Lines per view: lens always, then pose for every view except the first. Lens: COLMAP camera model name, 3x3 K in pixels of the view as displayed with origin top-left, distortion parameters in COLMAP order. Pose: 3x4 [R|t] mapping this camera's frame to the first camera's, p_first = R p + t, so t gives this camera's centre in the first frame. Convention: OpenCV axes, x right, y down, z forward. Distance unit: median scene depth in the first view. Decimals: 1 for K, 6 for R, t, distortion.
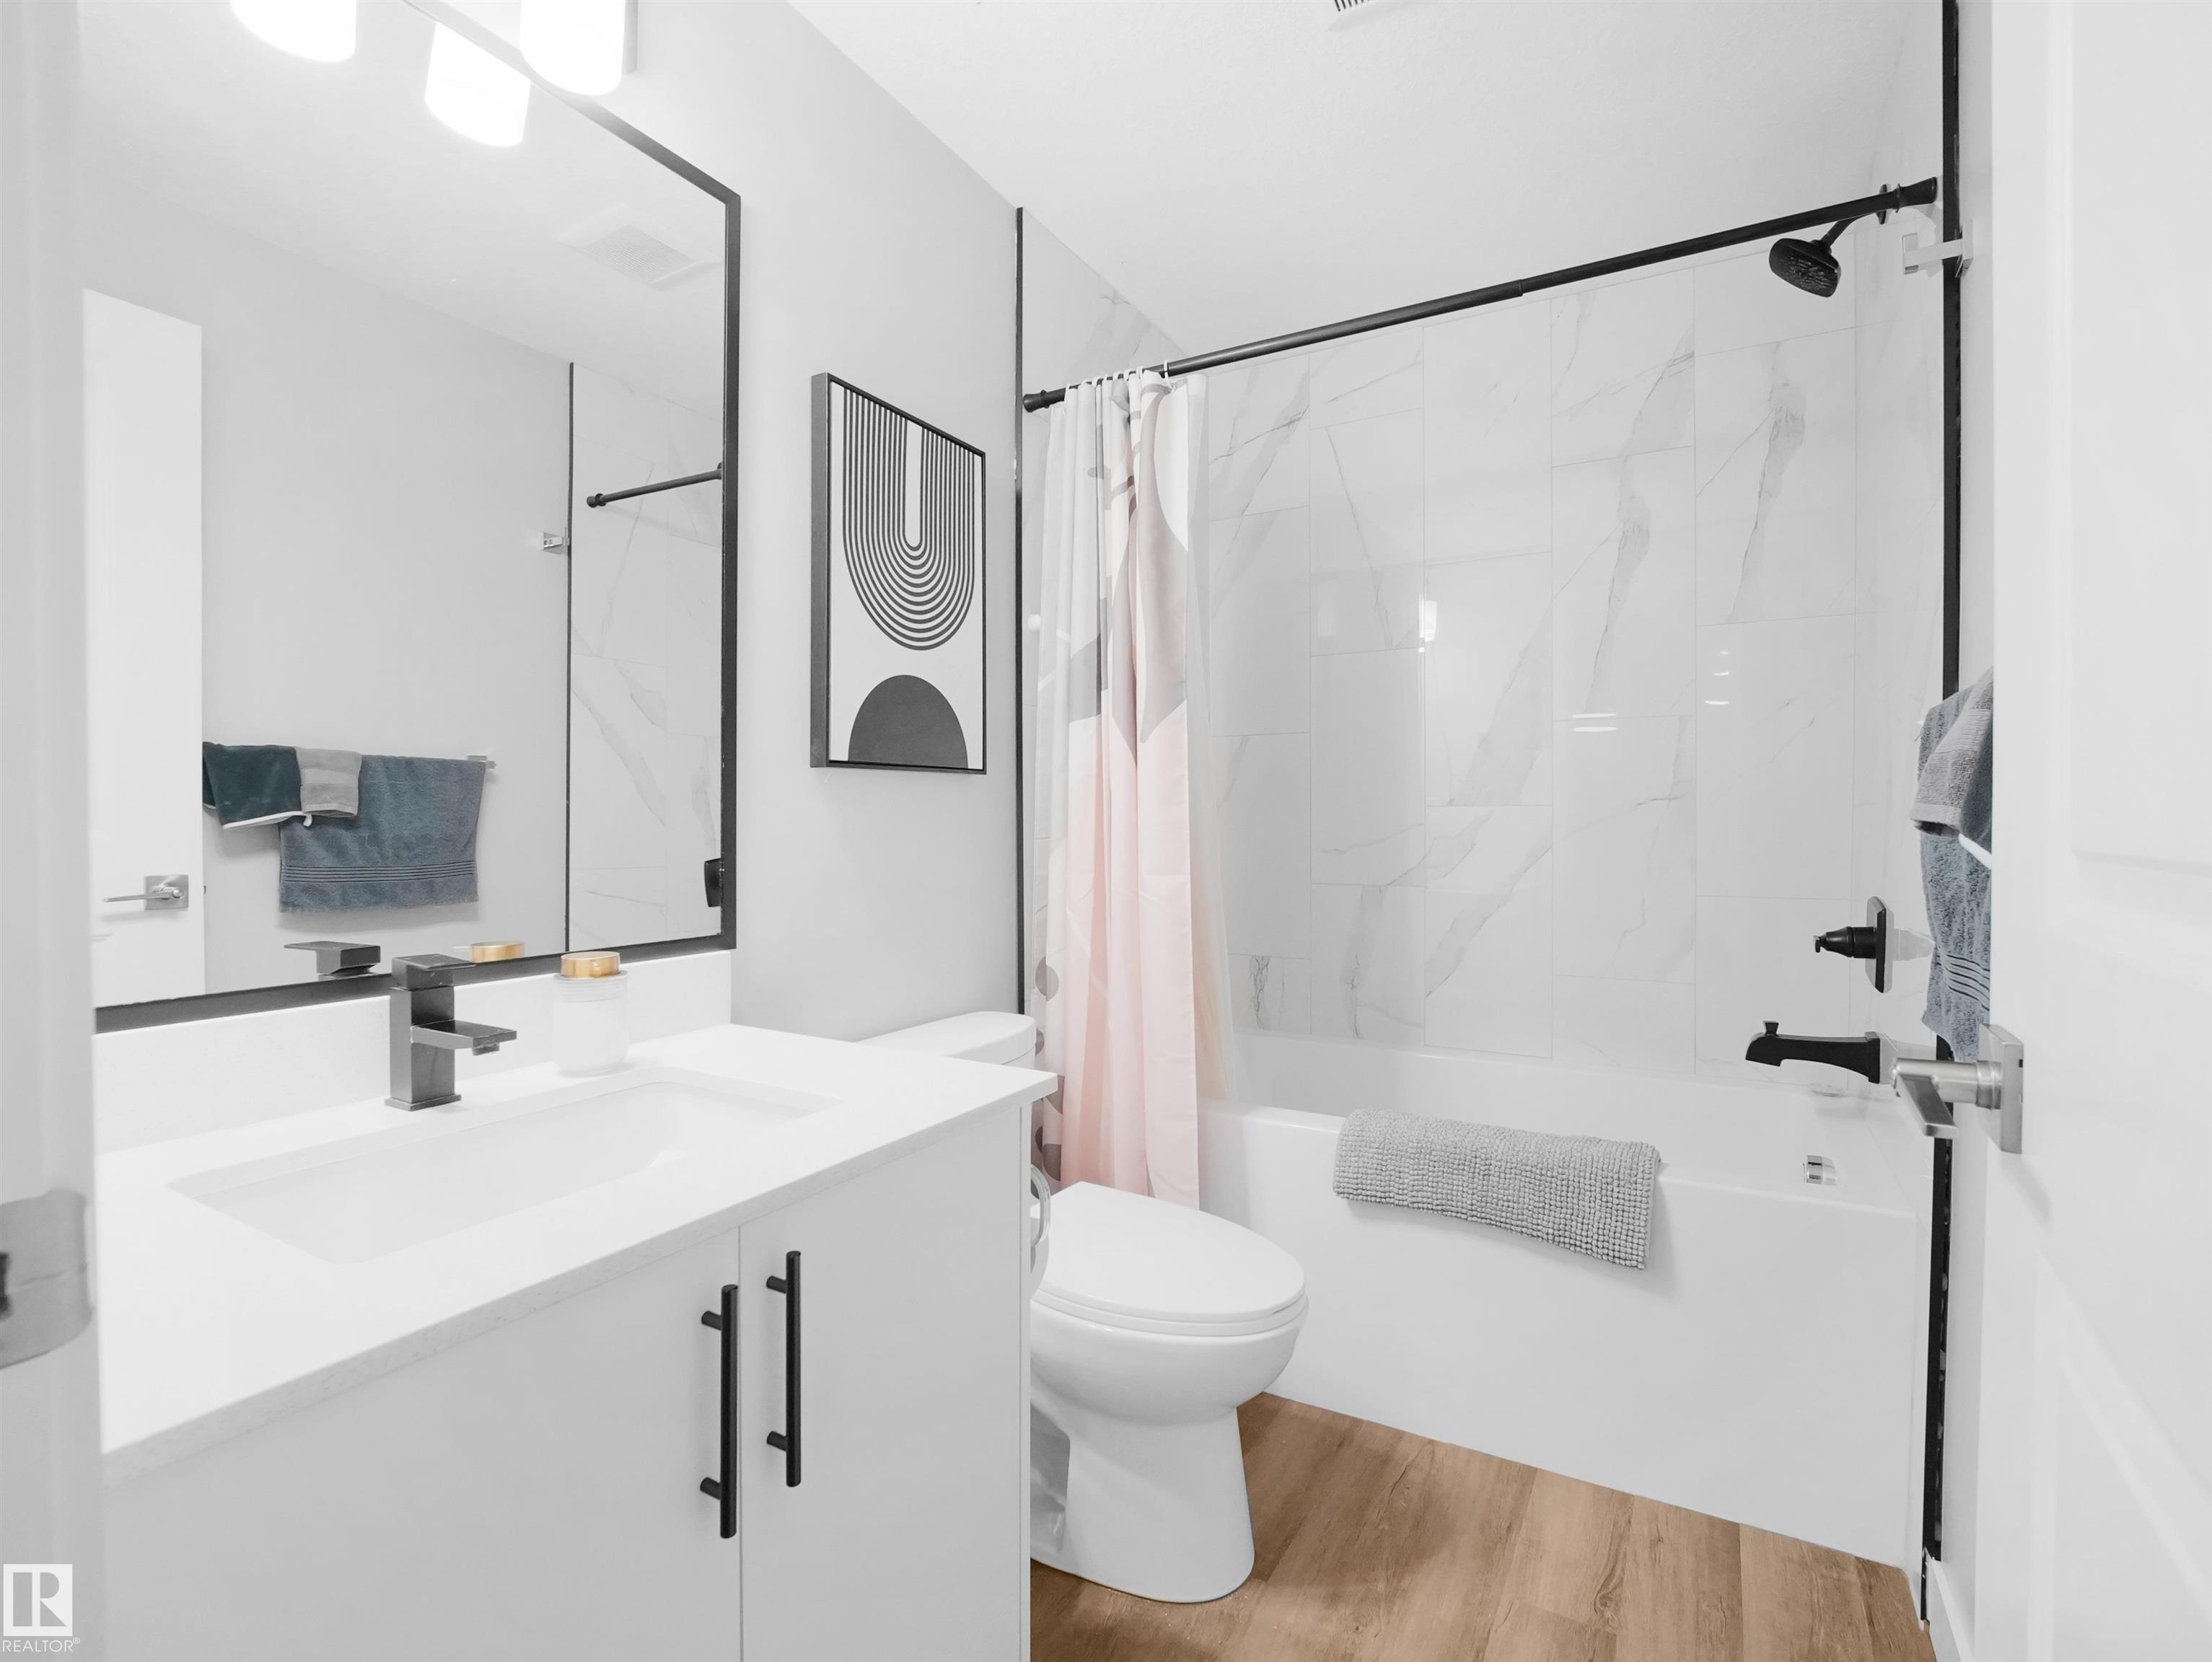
lens RADIAL K [[1007.2, 0, 1106.2], [0, 1007.2, 830.6], [0, 0, 1]] dist [-0.020889, 0.002583]
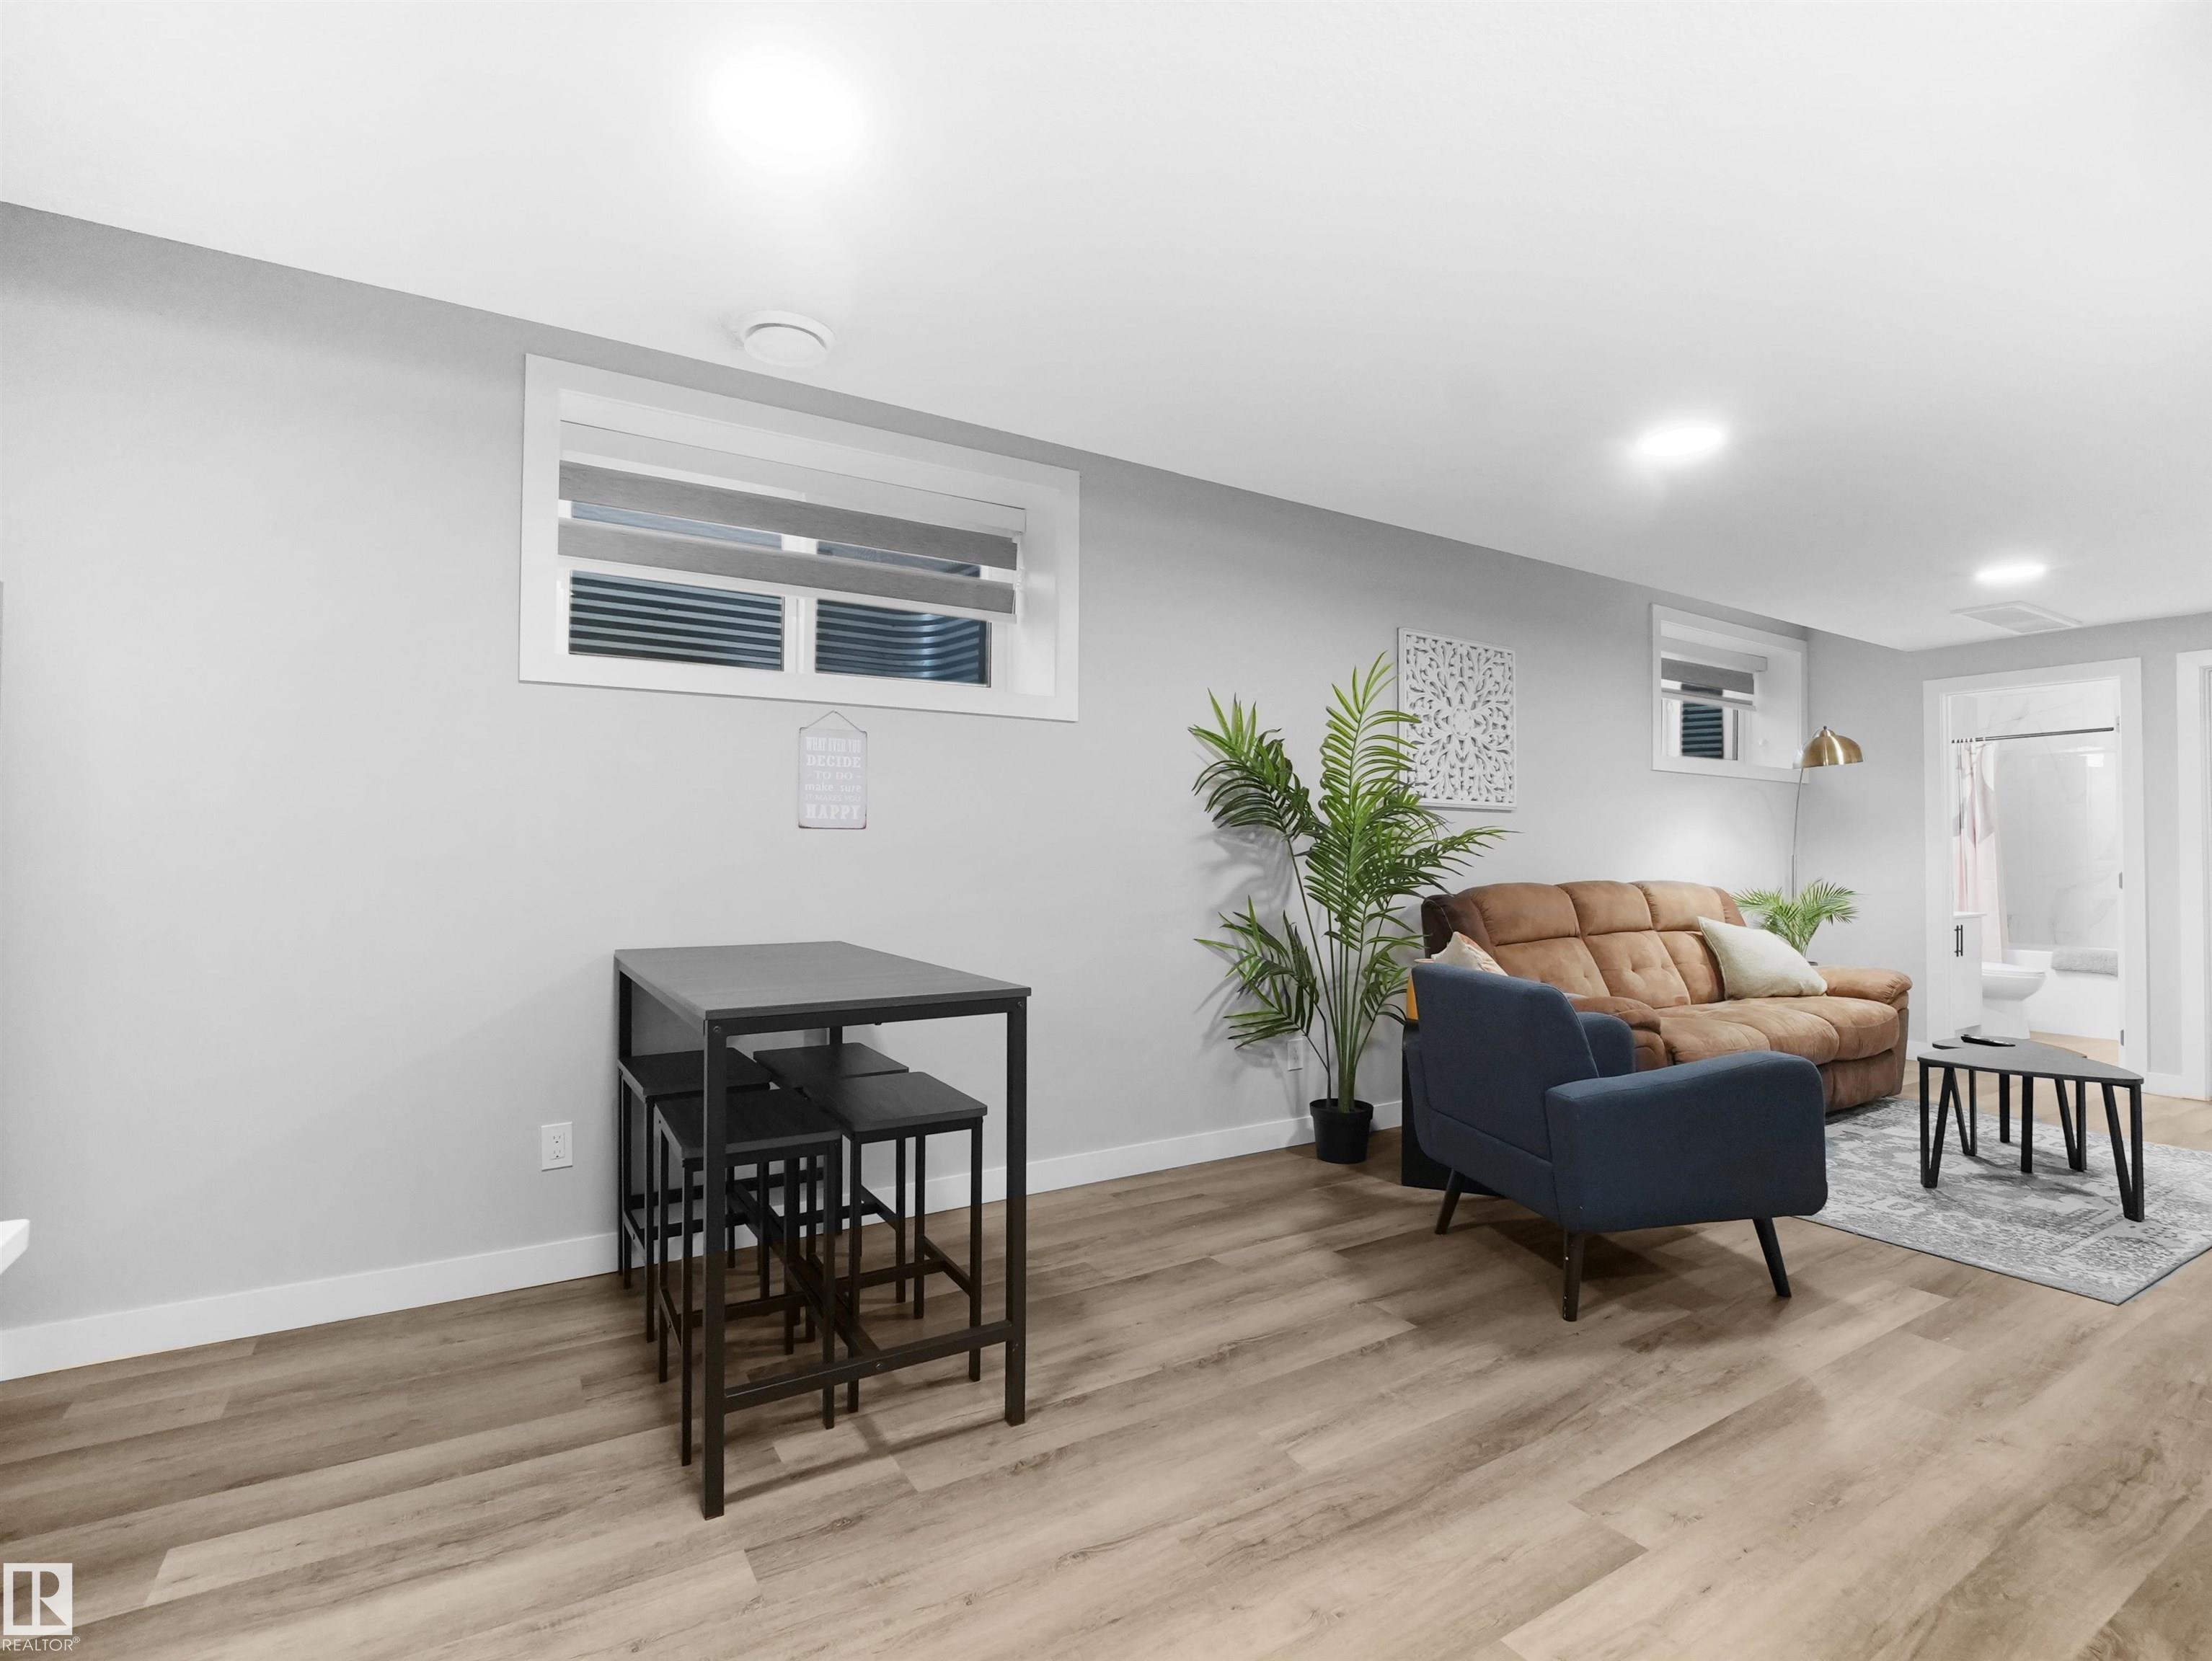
lens RADIAL K [[1007.2, 0, 1064.6], [0, 1007.2, 829.1], [0, 0, 1]] dist [-0.020889, 0.002583]
pose [[0.864993, -0.007465, -0.501729, -1.012647], [-0.006838, 0.999621, -0.026662, -0.021441], [0.501738, 0.026494, 0.864614, -3.716735]]
